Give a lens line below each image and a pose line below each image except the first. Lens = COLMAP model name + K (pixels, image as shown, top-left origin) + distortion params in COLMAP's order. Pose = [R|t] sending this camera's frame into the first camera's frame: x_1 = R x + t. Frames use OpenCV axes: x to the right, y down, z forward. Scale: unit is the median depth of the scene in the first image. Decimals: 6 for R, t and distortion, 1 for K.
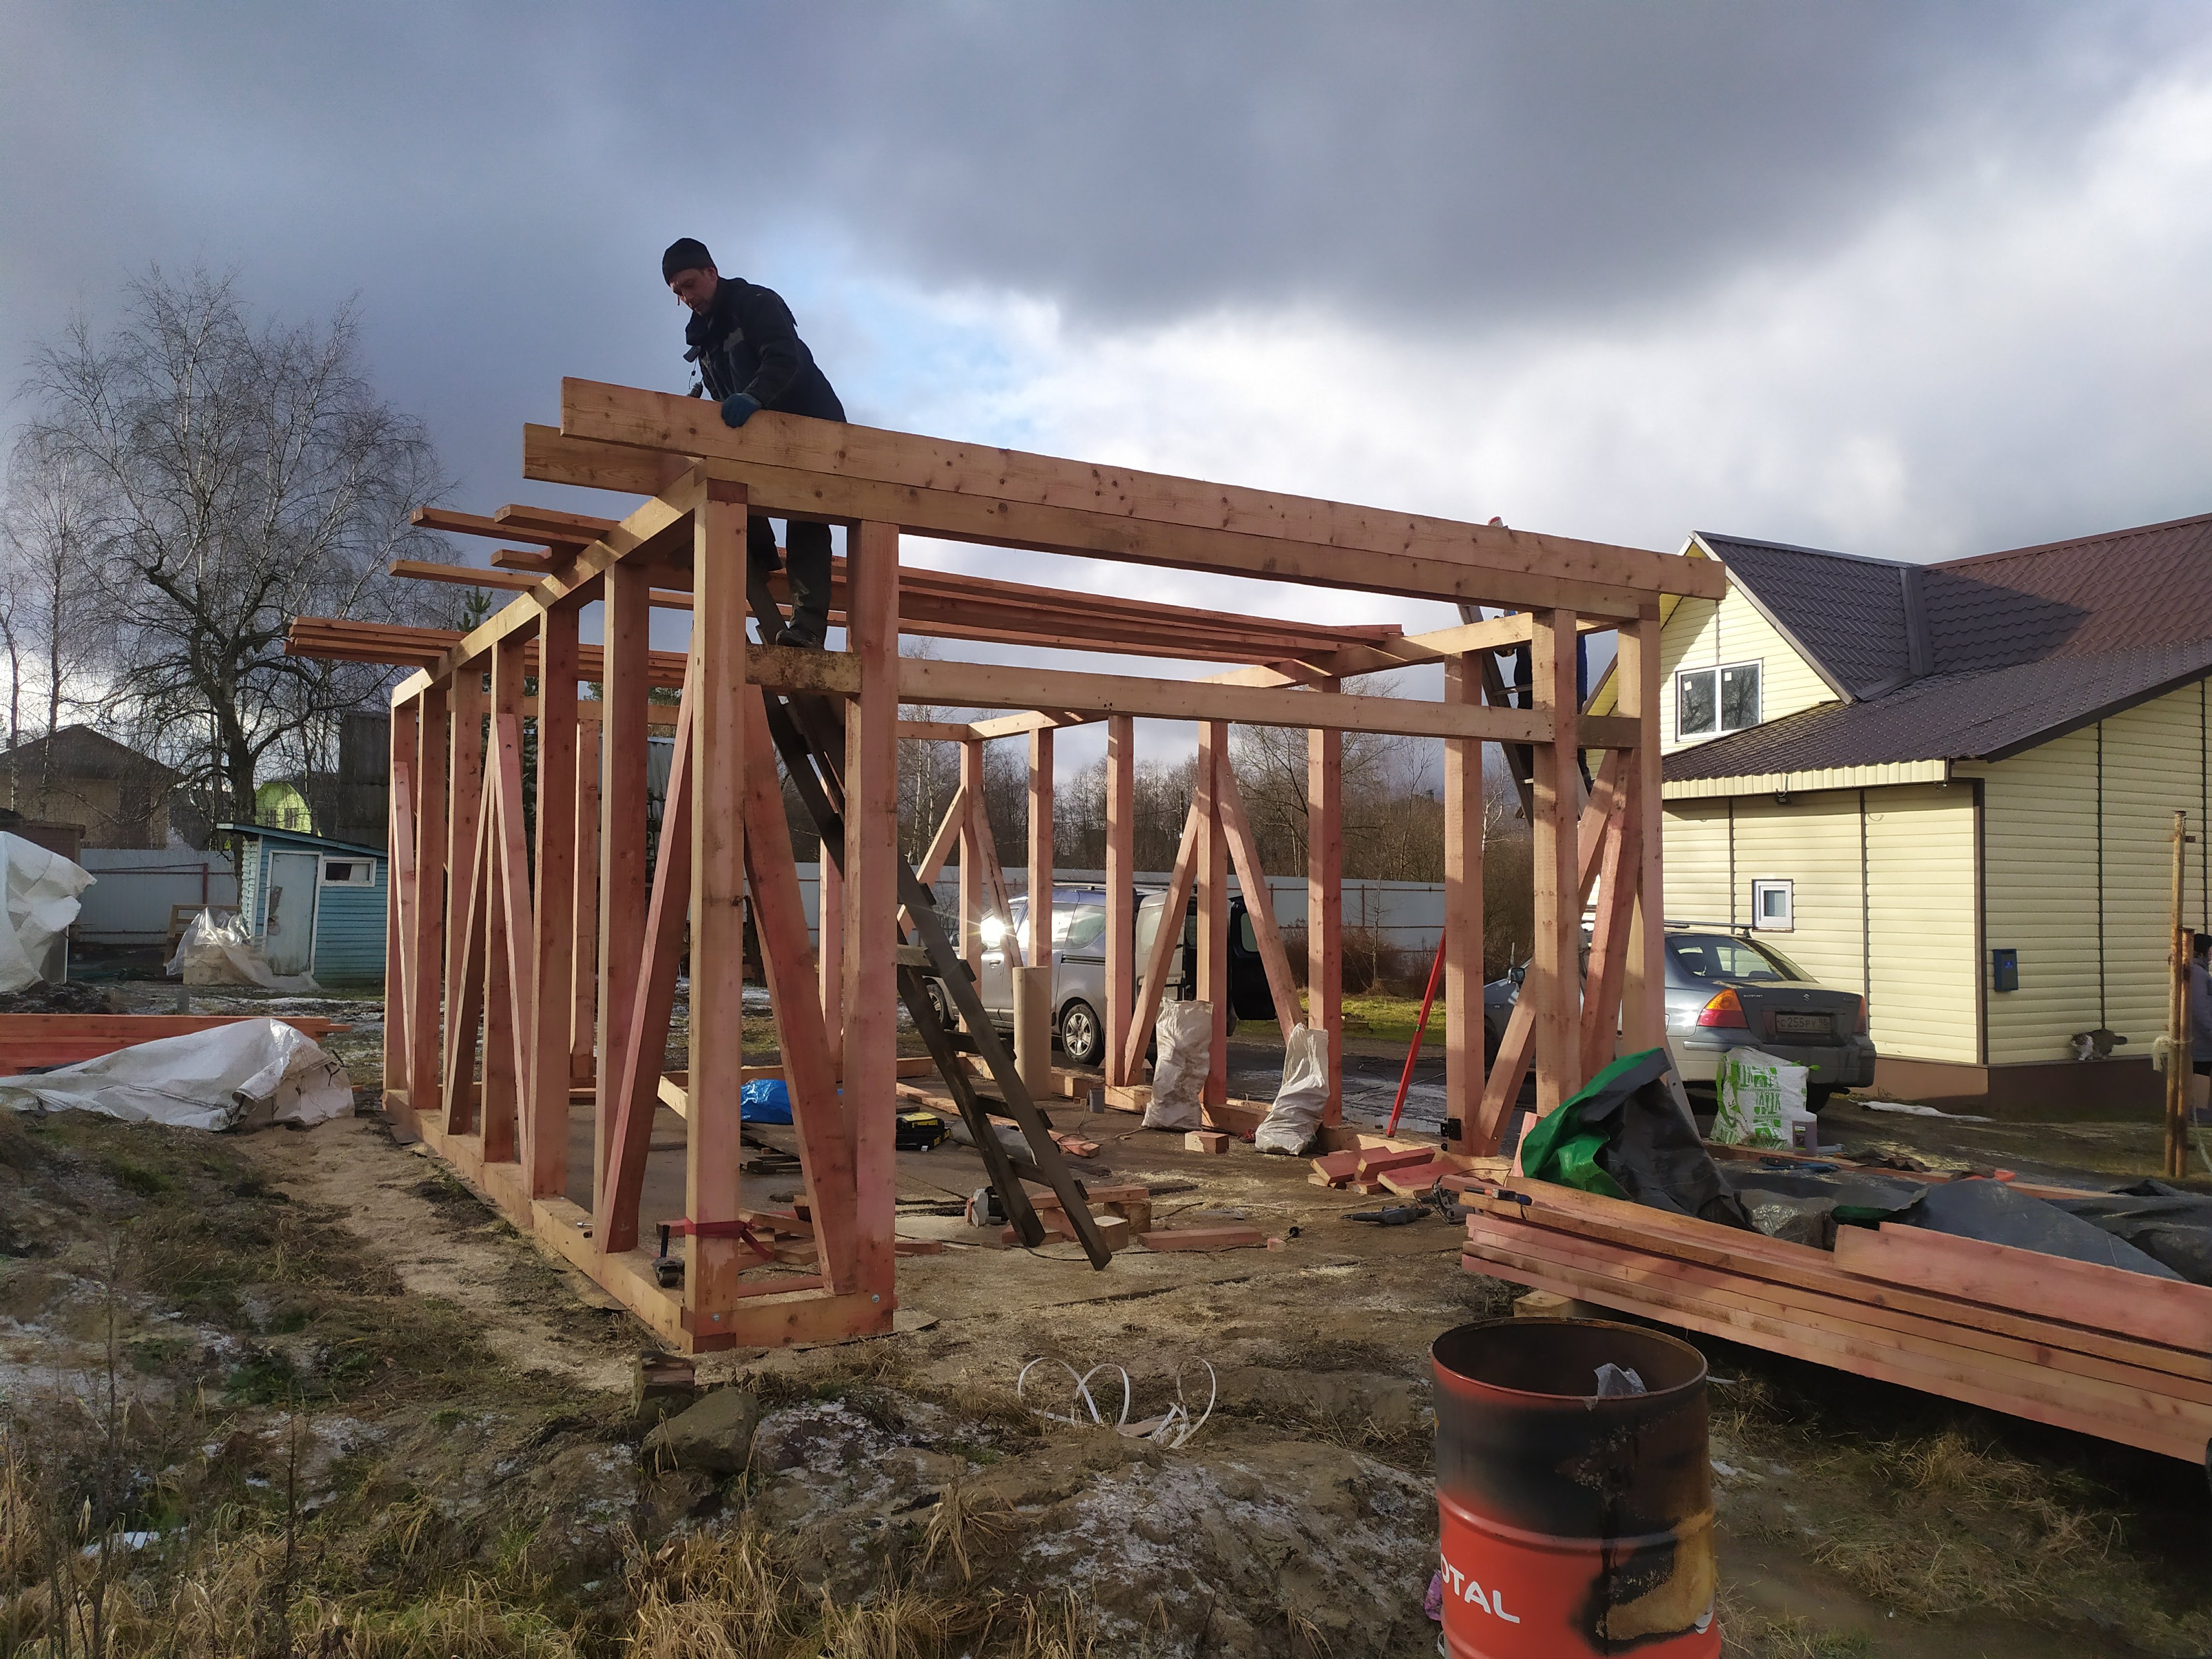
lens RADIAL K [[1647.1, 0, 1093.3], [0, 1647.1, 819.5], [0, 0, 1]] dist [0.009667, 0.002694]
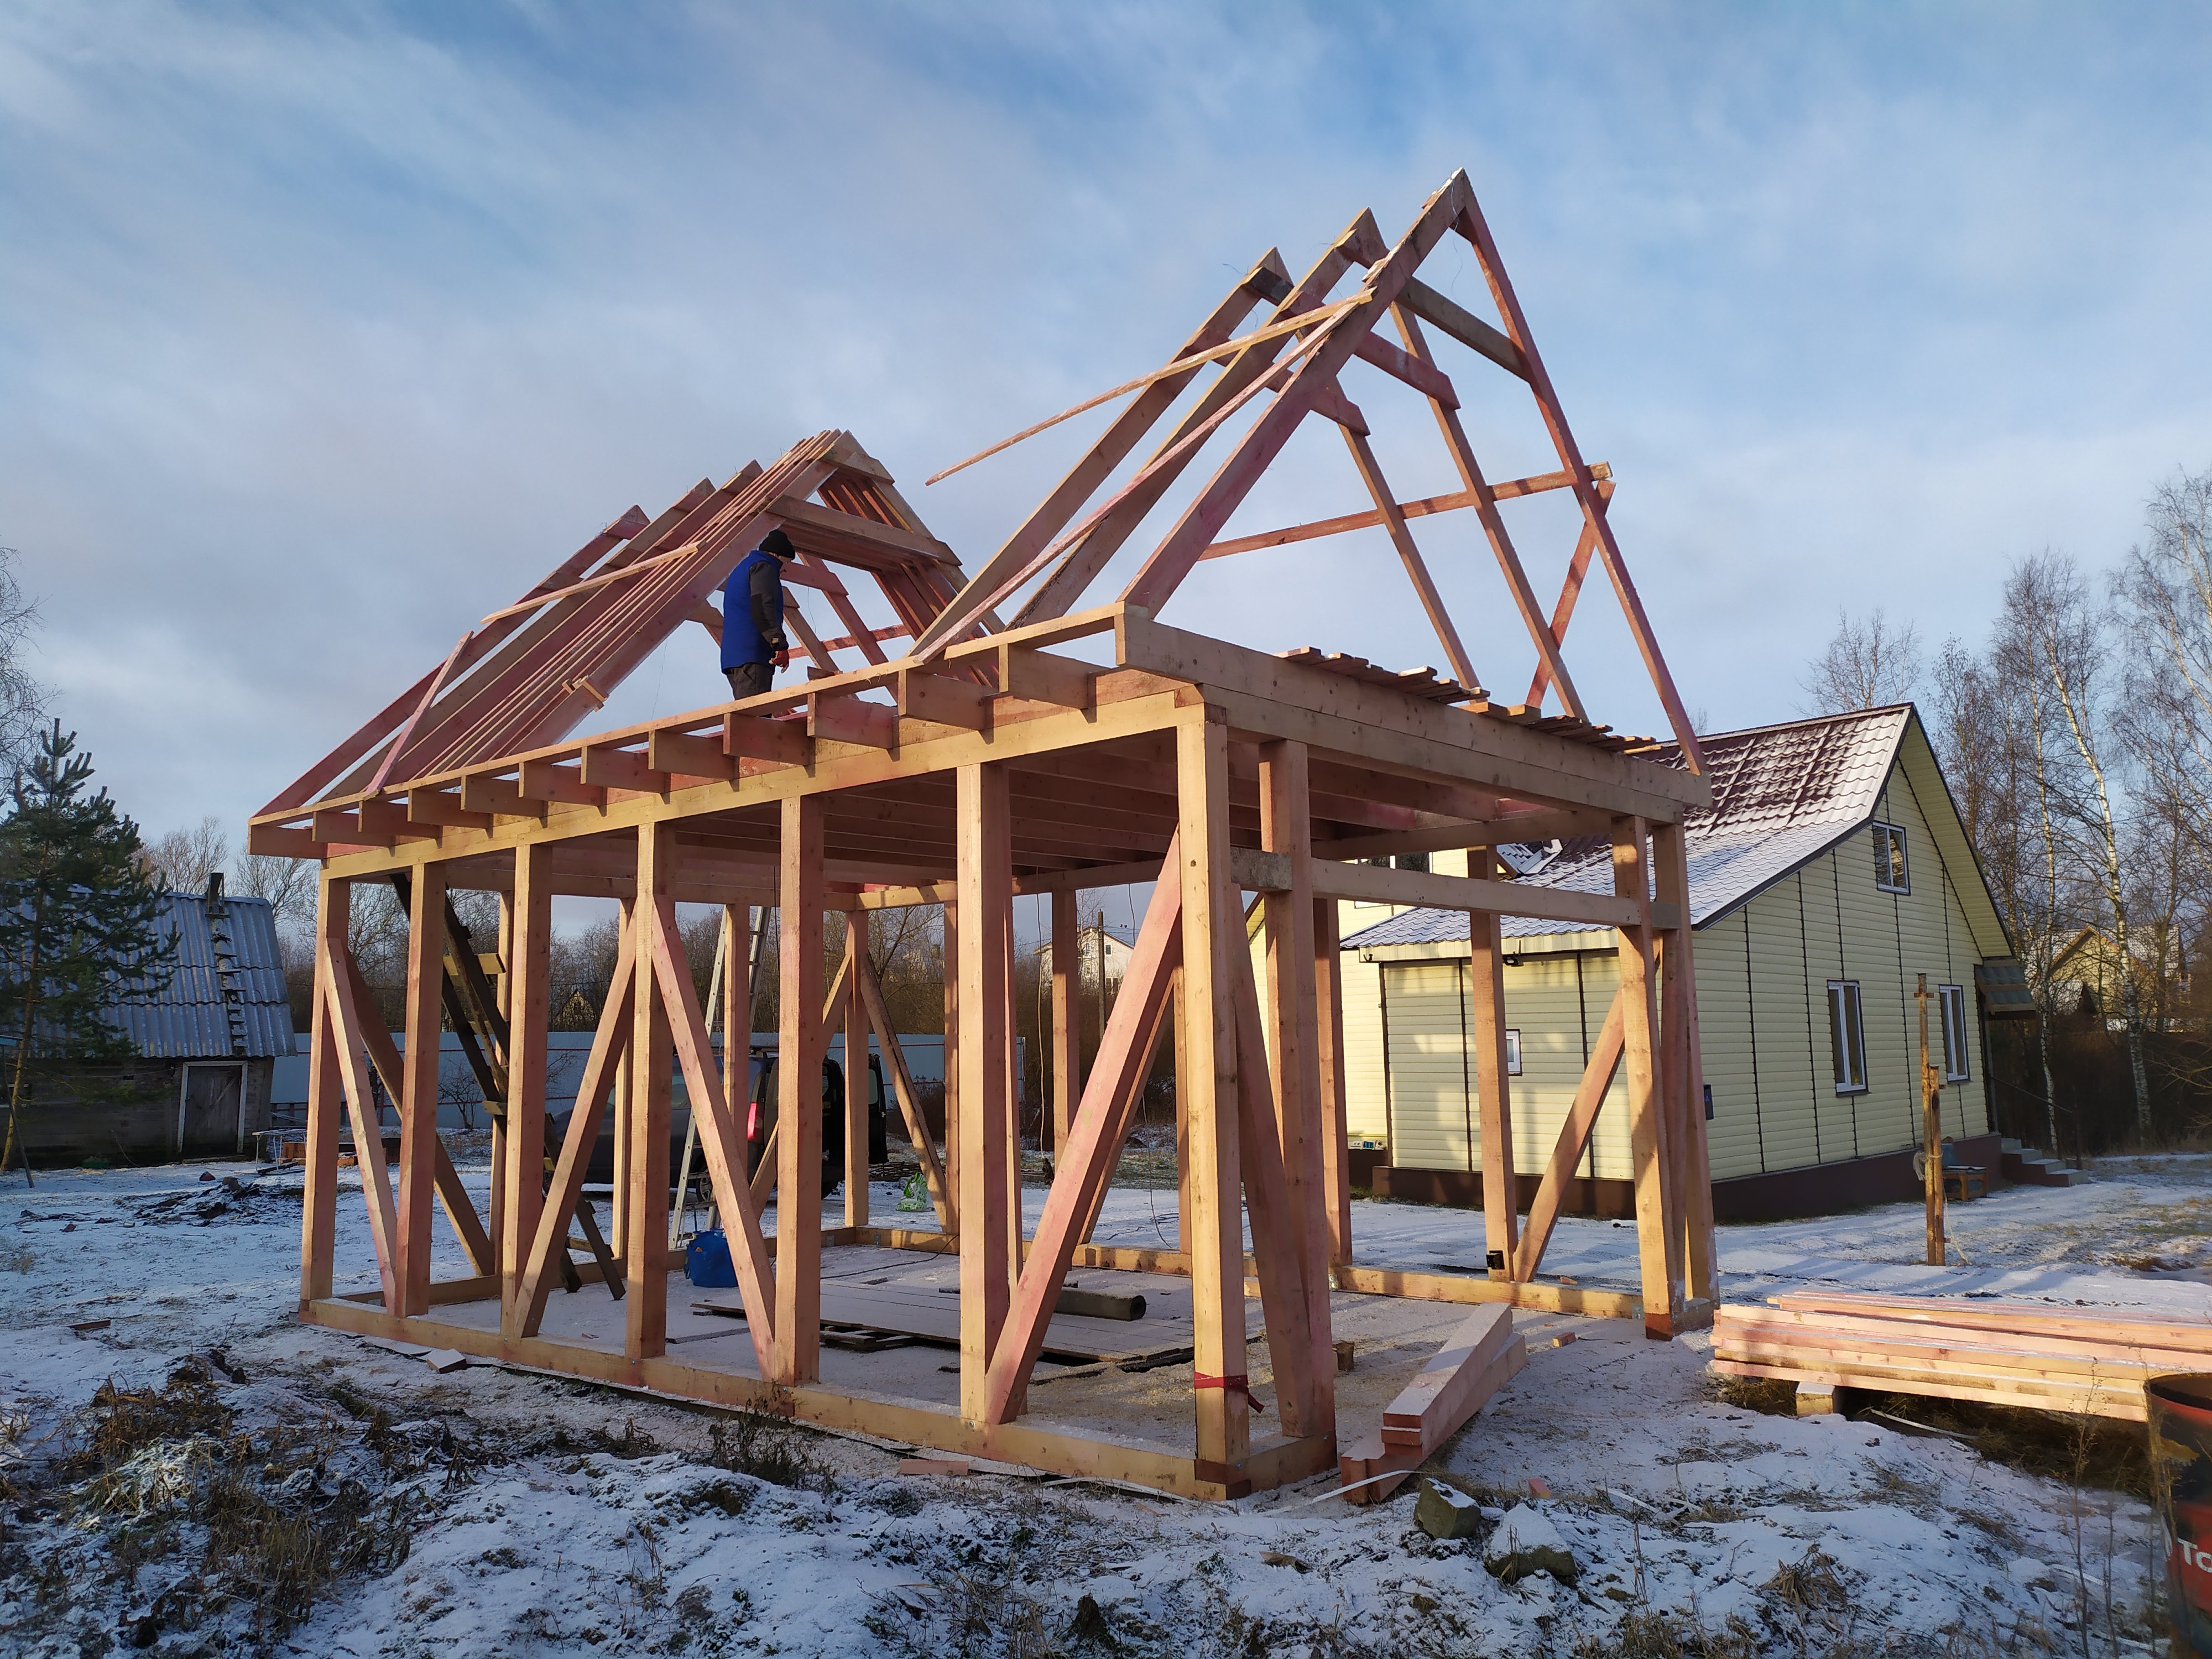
lens RADIAL K [[1647.1, 0, 1093.3], [0, 1647.1, 819.5], [0, 0, 1]] dist [0.009667, 0.002694]
pose [[0.950230, 0.018207, 0.311015, -0.231718], [0.010682, 0.995800, -0.090930, -0.009502], [-0.311365, 0.089726, 0.946045, -0.014426]]
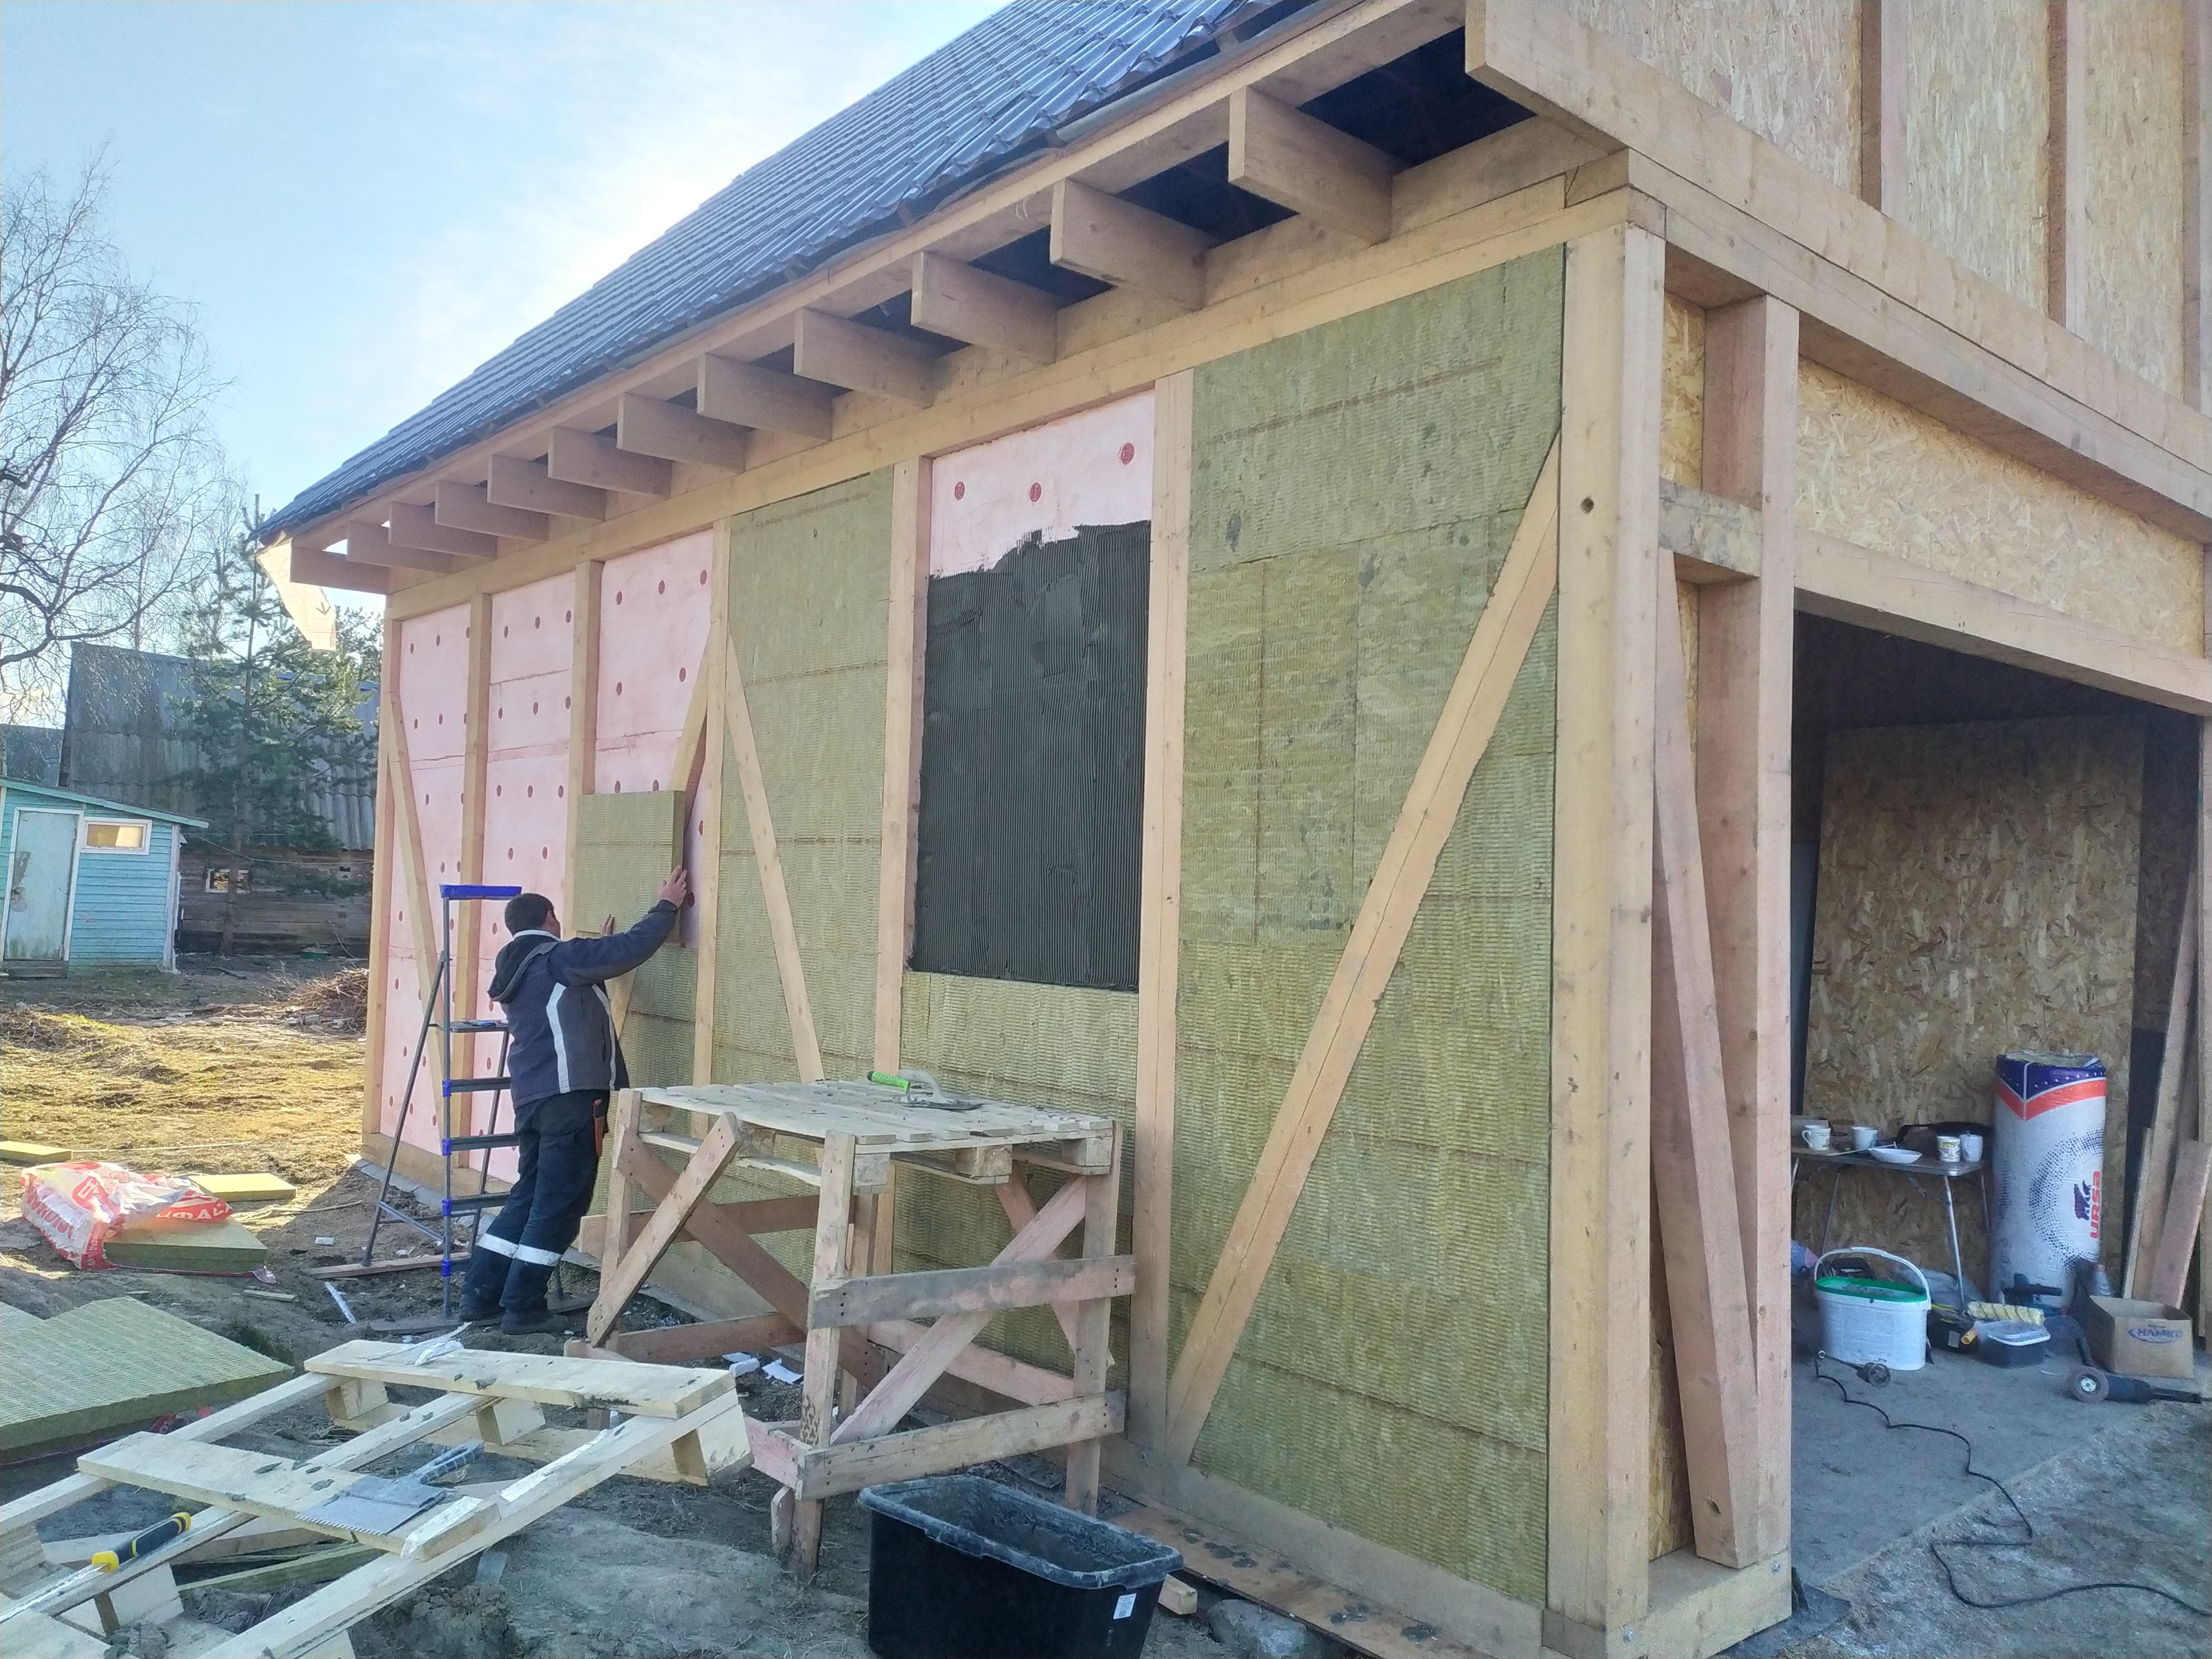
lens RADIAL K [[1653.4, 0, 1071.7], [0, 1653.4, 865.3], [0, 0, 1]] dist [0.006073, -0.002596]
pose [[0.986686, 0.022770, 0.161033, -0.178627], [-0.028918, 0.998935, 0.035940, 0.004507], [-0.160044, -0.040119, 0.986294, 0.165460]]
